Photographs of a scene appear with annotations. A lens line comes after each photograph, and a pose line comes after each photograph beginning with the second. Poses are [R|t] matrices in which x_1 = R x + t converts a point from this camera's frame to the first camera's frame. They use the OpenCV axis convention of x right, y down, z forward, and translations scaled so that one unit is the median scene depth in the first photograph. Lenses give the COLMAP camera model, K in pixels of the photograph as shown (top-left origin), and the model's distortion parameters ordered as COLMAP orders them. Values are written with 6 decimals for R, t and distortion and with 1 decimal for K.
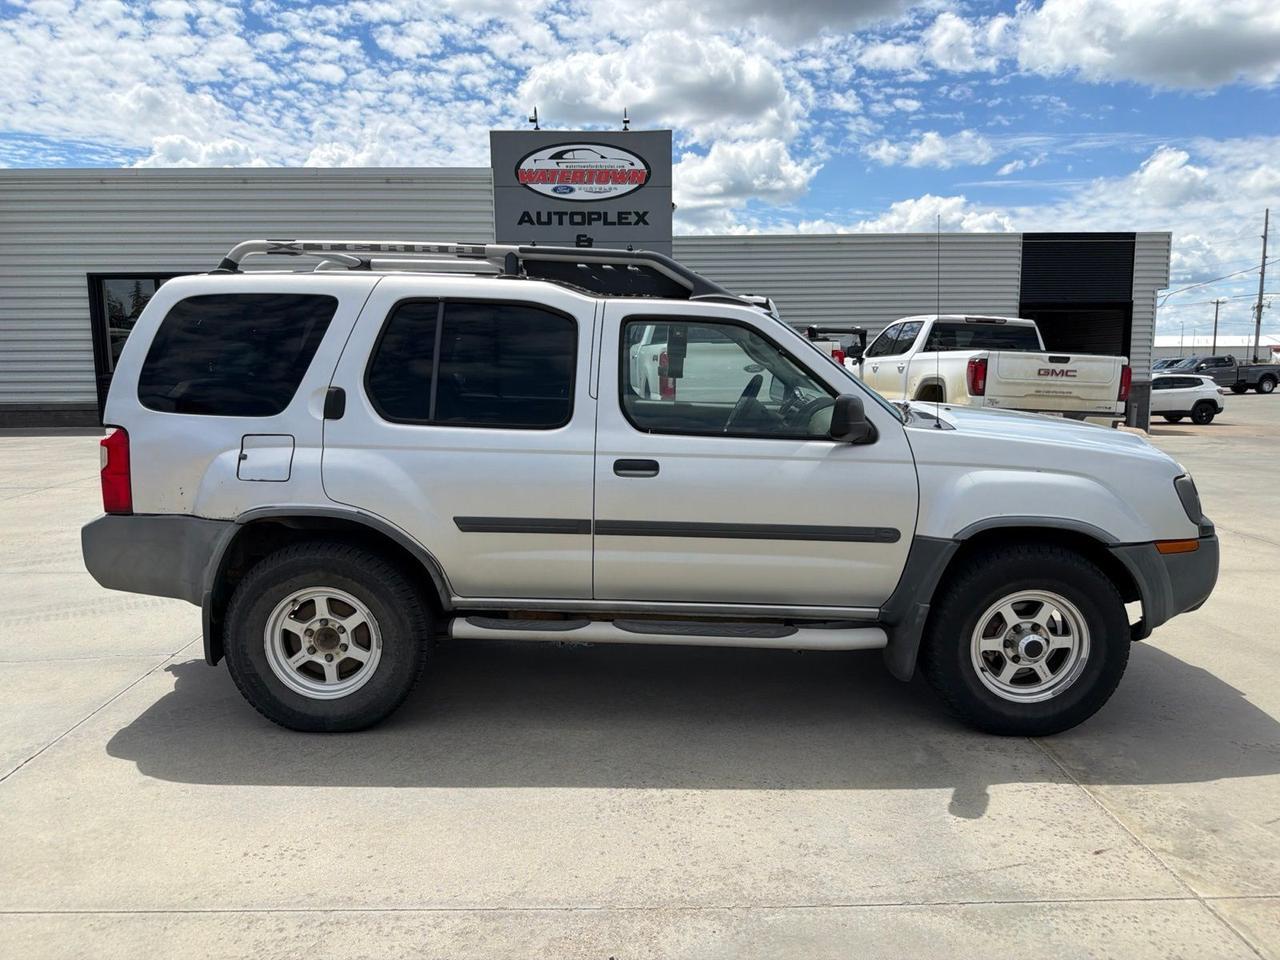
lens RADIAL K [[957.3, 0, 642.4], [0, 957.3, 511.2], [0, 0, 1]] dist [-0.002244, -0.016248]
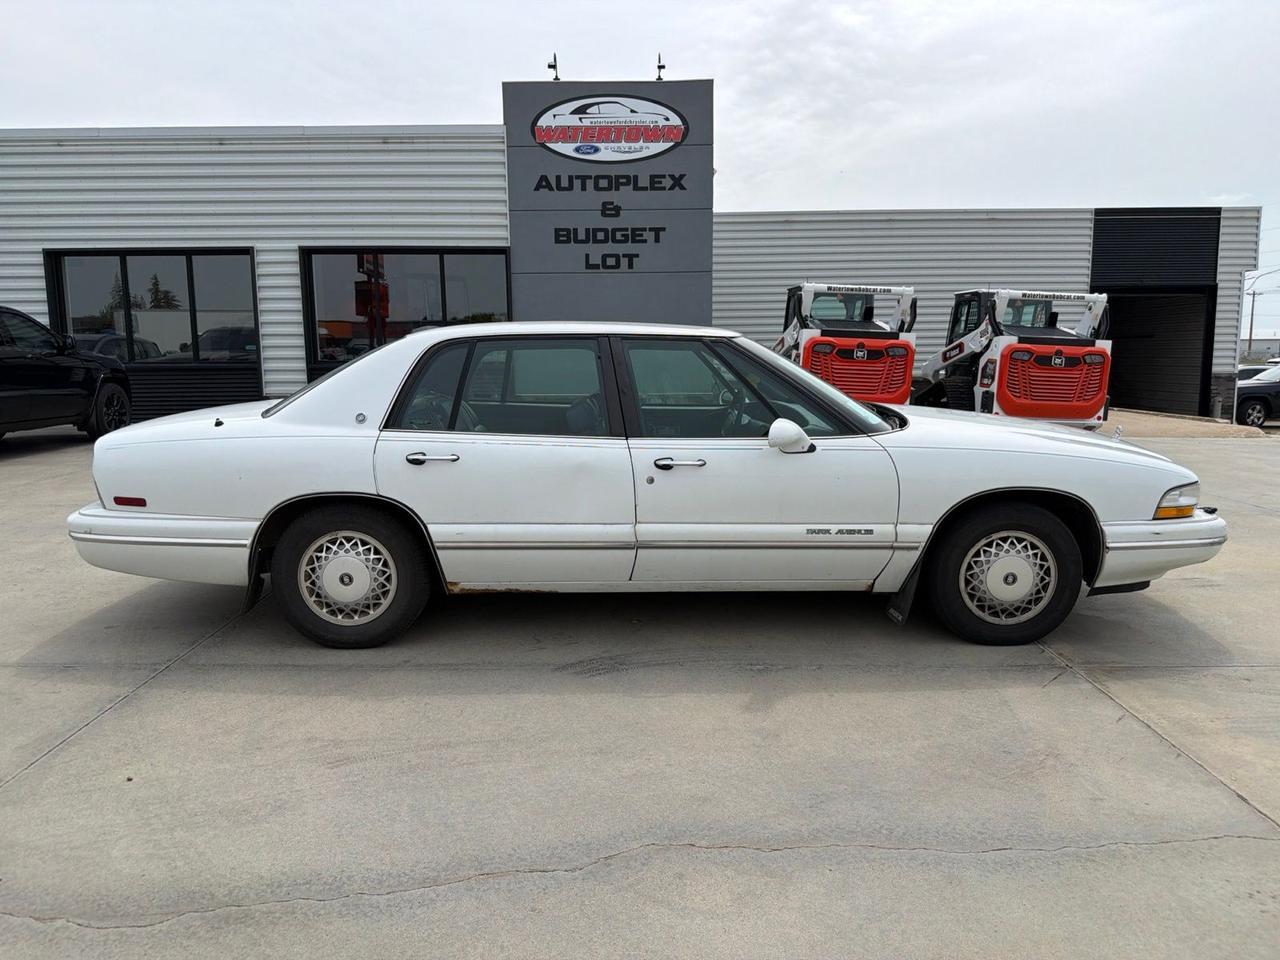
lens RADIAL K [[957.3, 0, 625.4], [0, 957.3, 506.6], [0, 0, 1]] dist [-0.002244, -0.016248]
pose [[0.999445, 0.002932, -0.033183, -0.018588], [-0.002936, 0.999996, -0.000091, -0.014817], [0.033182, 0.000189, 0.999449, 0.141257]]
